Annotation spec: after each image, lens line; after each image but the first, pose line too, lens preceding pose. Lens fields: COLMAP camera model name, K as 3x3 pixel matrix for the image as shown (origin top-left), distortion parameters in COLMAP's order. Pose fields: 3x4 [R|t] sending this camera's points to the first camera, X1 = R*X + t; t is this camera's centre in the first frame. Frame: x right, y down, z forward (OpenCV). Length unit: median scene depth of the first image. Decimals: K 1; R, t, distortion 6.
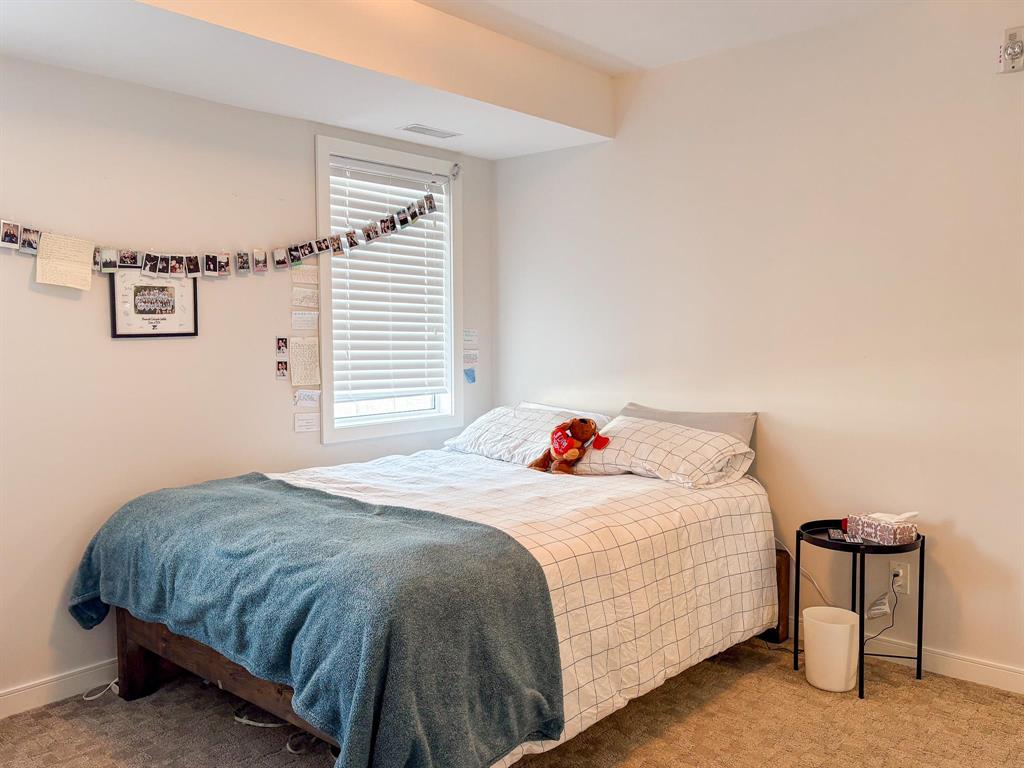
lens RADIAL K [[816.0, 0, 531.9], [0, 816.0, 384.4], [0, 0, 1]] dist [-0.005191, 0.000562]
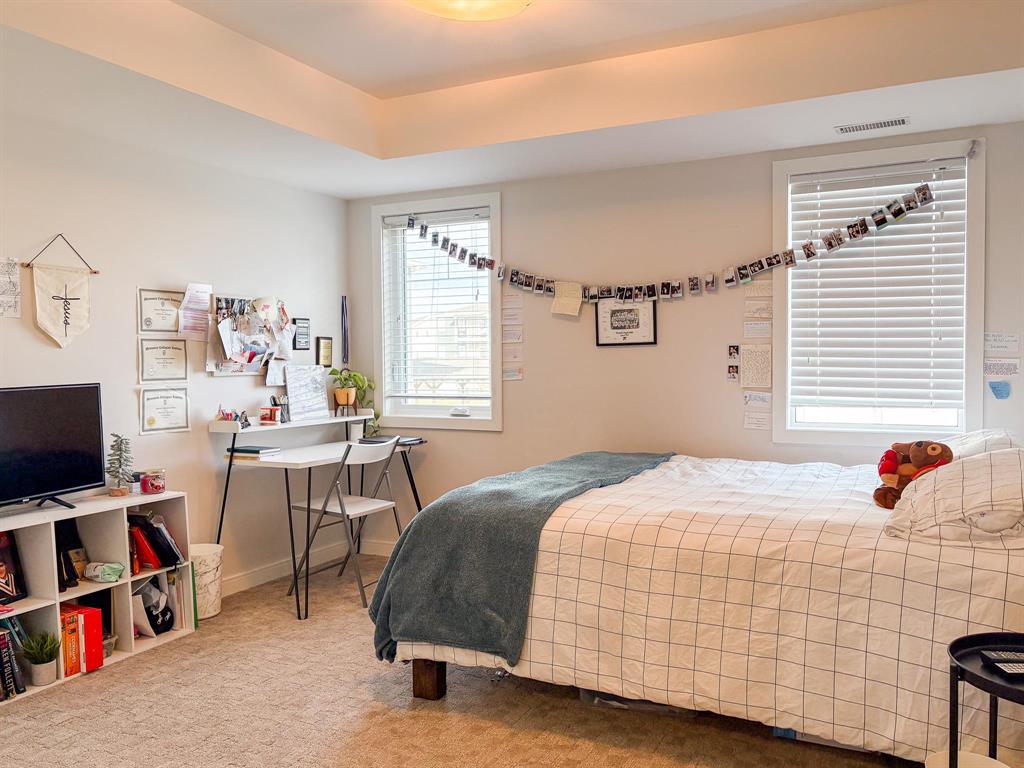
lens RADIAL K [[816.0, 0, 531.9], [0, 816.0, 384.4], [0, 0, 1]] dist [-0.005191, 0.000562]
pose [[0.267075, 0.033823, -0.963082, 0.742930], [-0.053252, 0.998375, 0.020295, -0.009729], [0.962203, 0.045865, 0.268443, 0.413670]]
